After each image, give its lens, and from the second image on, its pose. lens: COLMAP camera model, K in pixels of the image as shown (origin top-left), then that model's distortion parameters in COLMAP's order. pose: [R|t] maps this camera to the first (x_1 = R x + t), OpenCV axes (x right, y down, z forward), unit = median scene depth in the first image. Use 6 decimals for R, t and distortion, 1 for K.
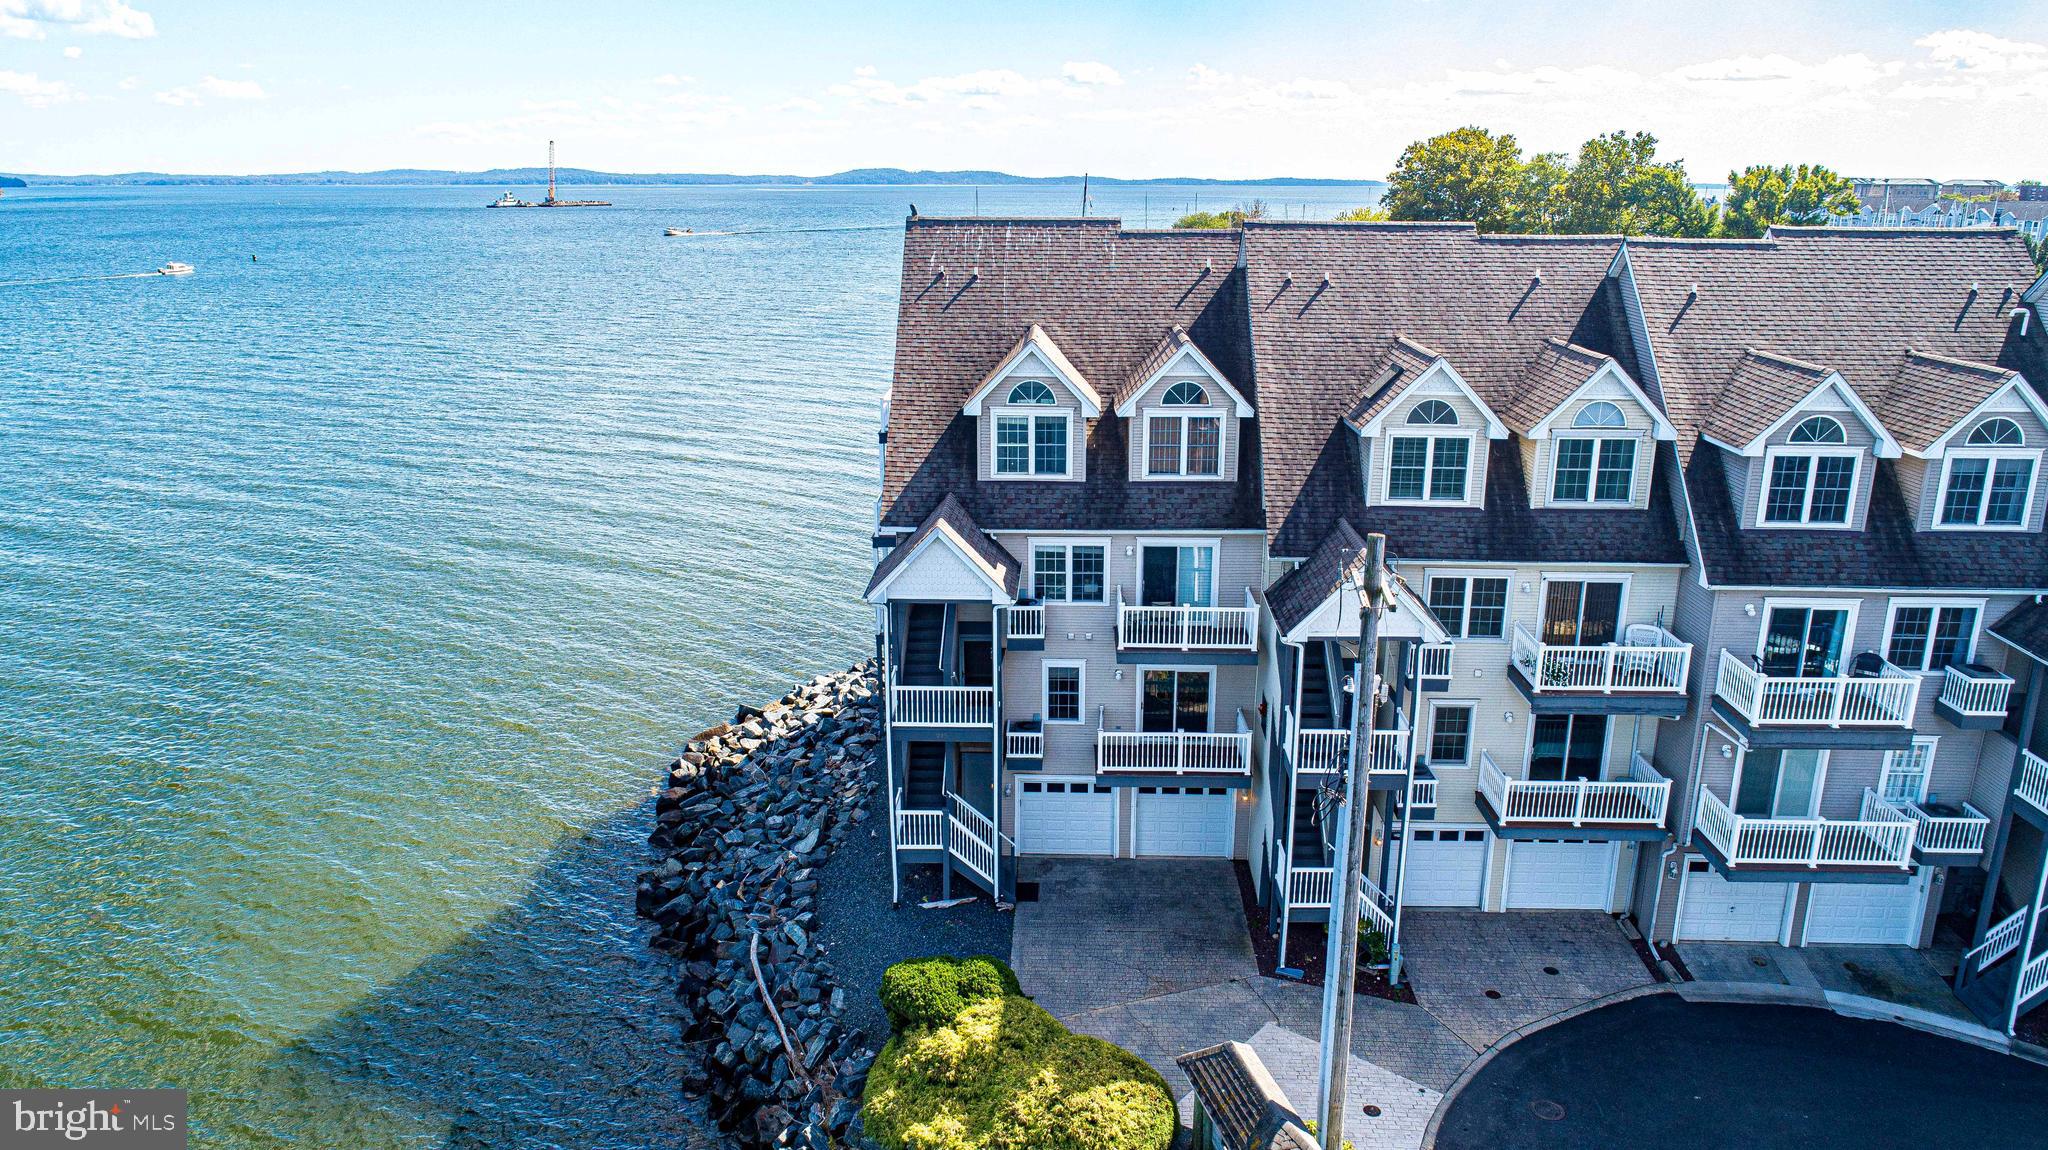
lens RADIAL K [[1371.1, 0, 1028.0], [0, 1371.1, 574.7], [0, 0, 1]] dist [-0.019280, 0.009947]
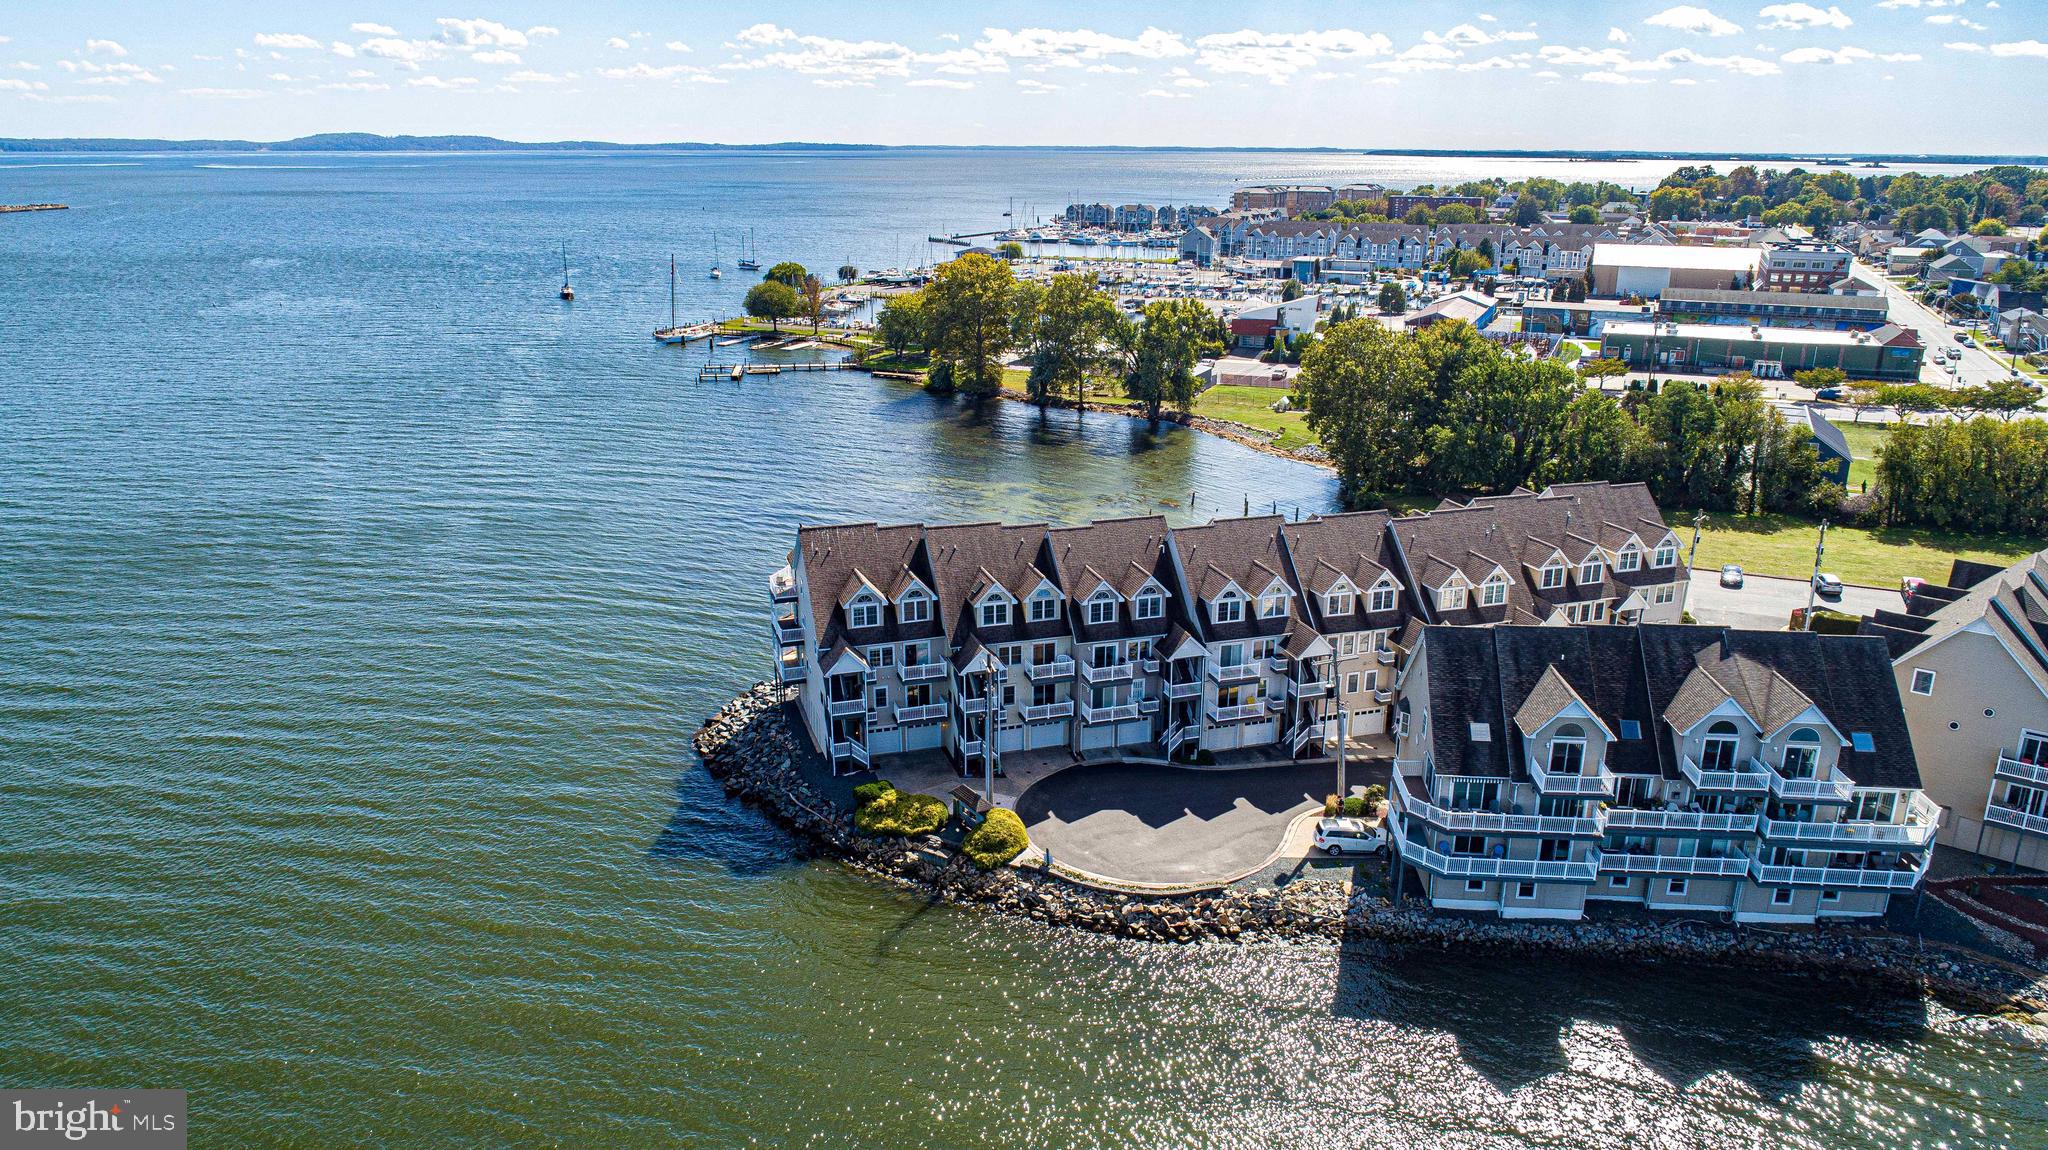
lens RADIAL K [[1371.1, 0, 1028.0], [0, 1371.1, 574.7], [0, 0, 1]] dist [-0.019280, 0.009947]
pose [[0.942331, -0.099209, 0.319640, -0.647681], [0.090889, 0.995022, 0.040883, -0.292204], [-0.322104, -0.009473, 0.946657, -2.051525]]
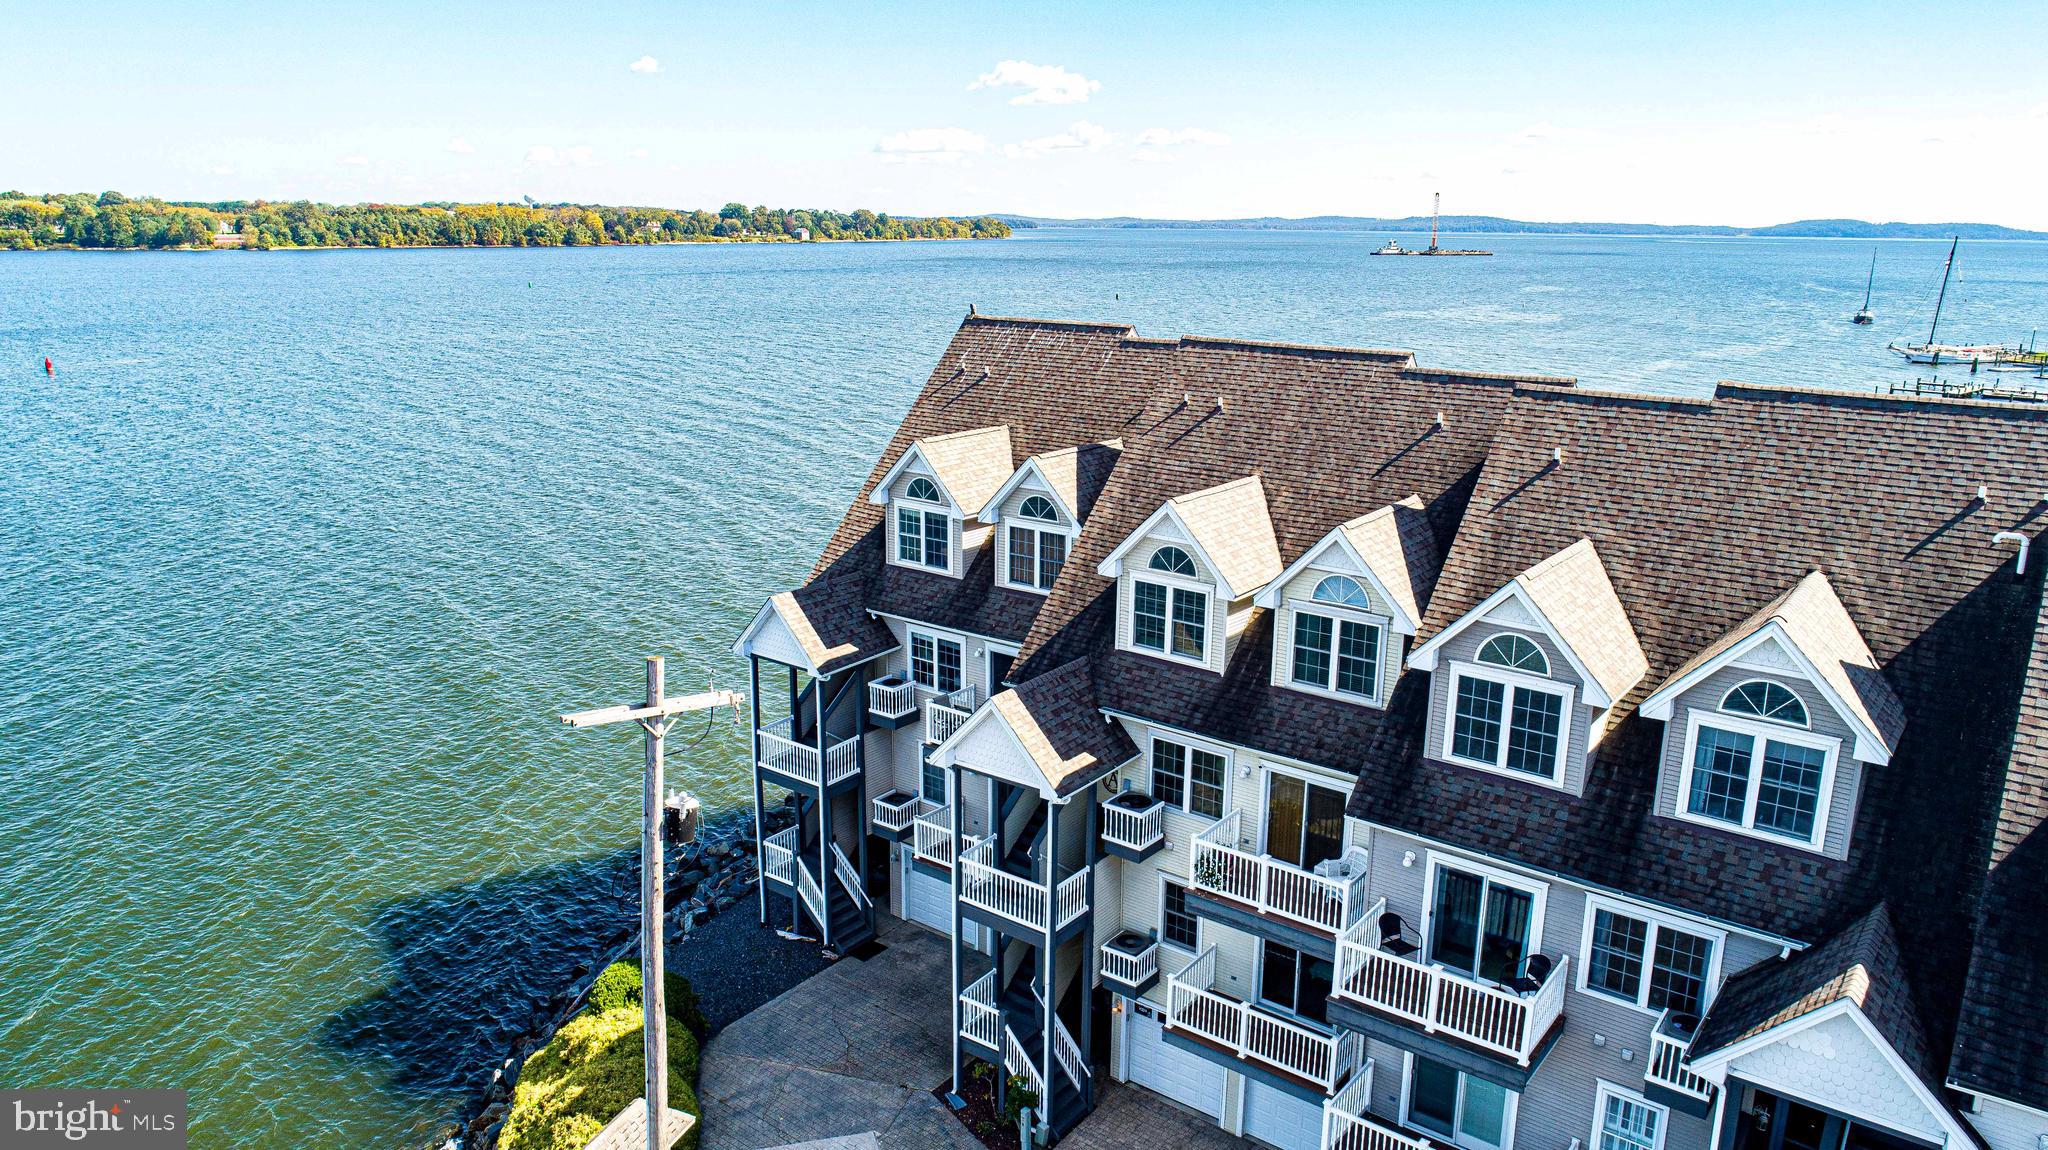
lens RADIAL K [[1370.4, 0, 1029.7], [0, 1370.4, 572.9], [0, 0, 1]] dist [-0.018624, 0.011086]
pose [[0.810976, 0.149279, -0.565716, 0.725047], [-0.168257, 0.985563, 0.018863, -0.109241], [0.560364, 0.079888, 0.824385, 0.186067]]
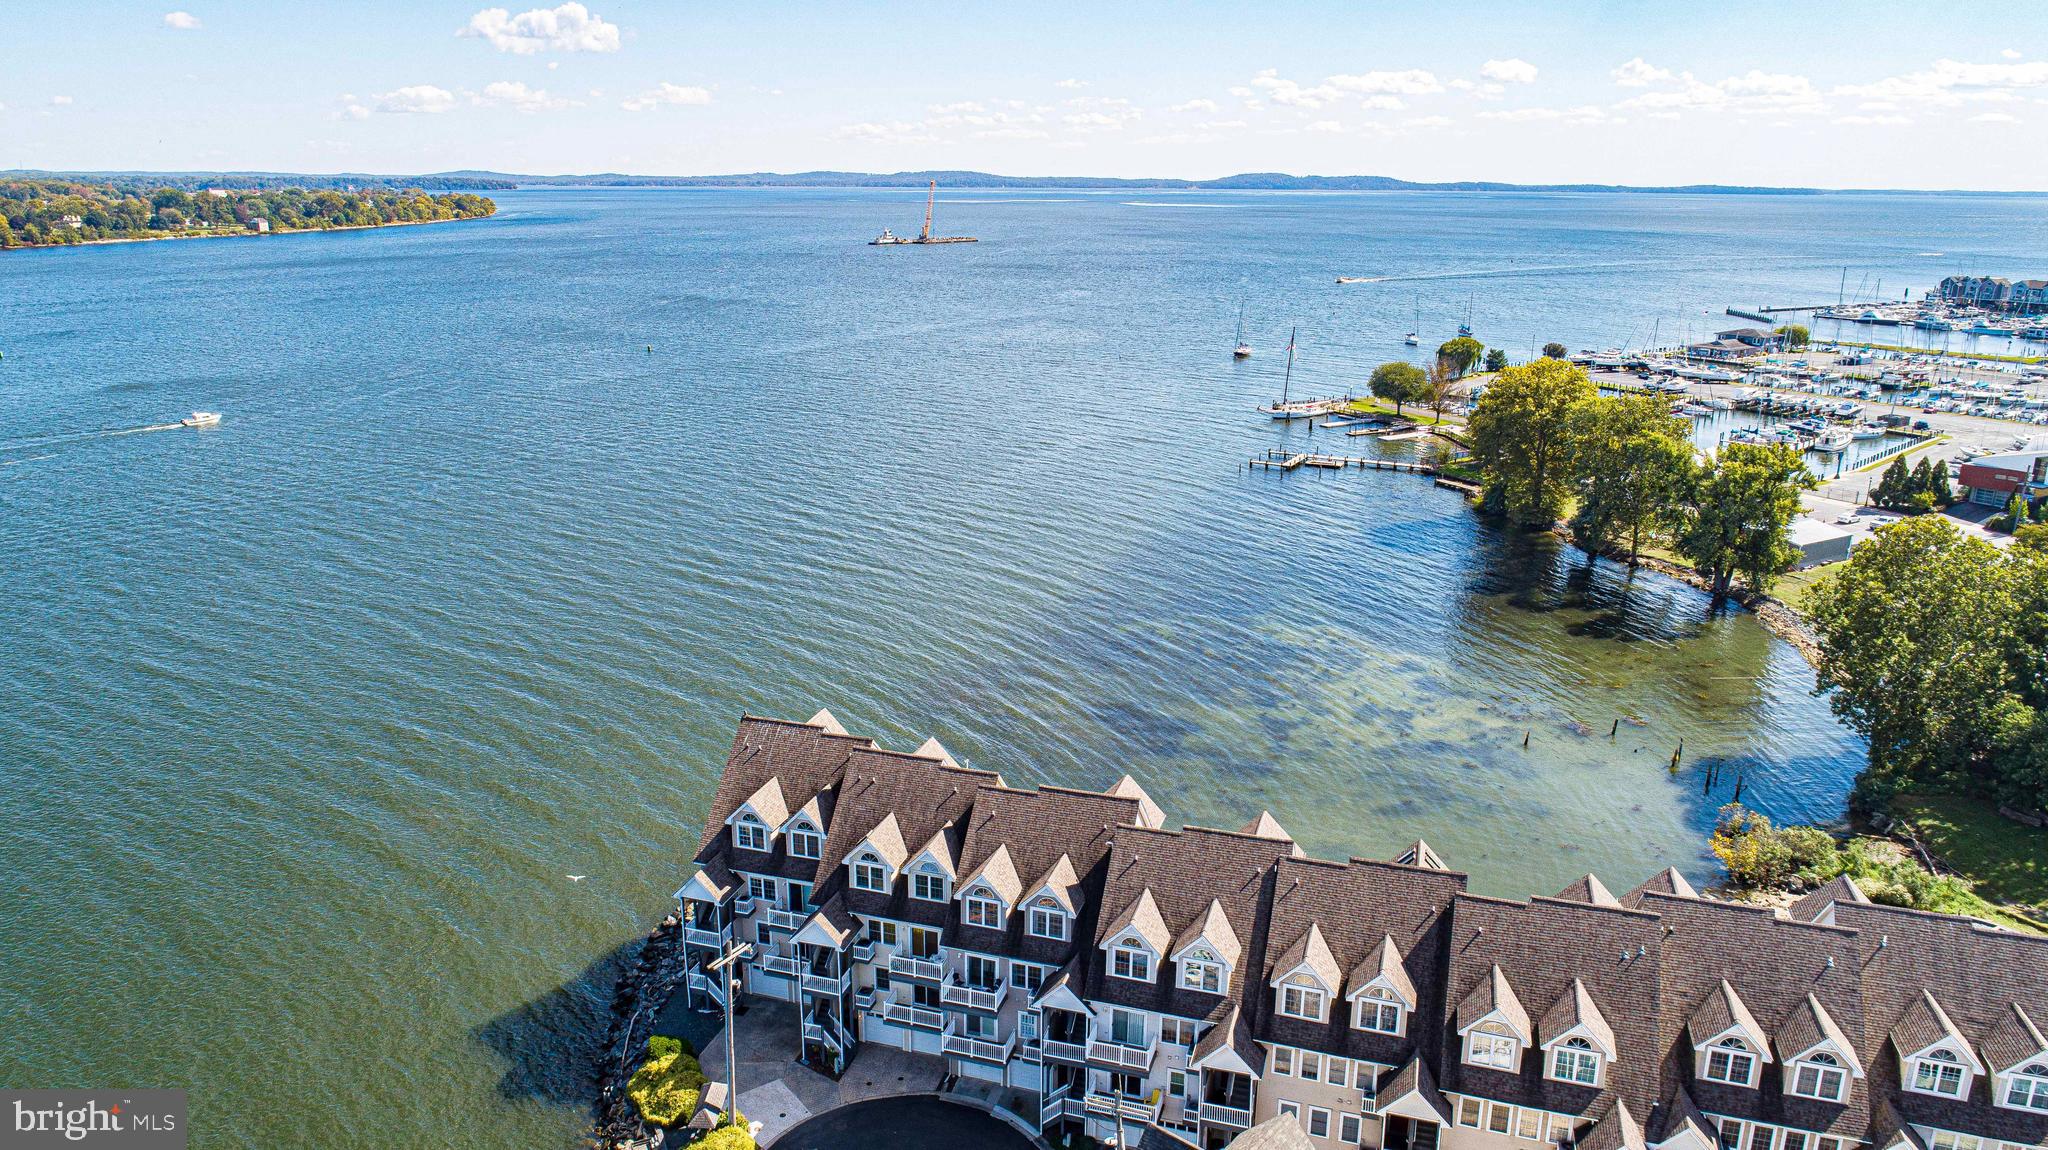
lens RADIAL K [[1370.4, 0, 1029.7], [0, 1370.4, 572.9], [0, 0, 1]] dist [-0.018624, 0.011086]
pose [[0.963602, 0.077582, -0.255837, 1.188398], [-0.077932, 0.996920, 0.008784, -0.690196], [0.255730, 0.011474, 0.966680, -1.412617]]
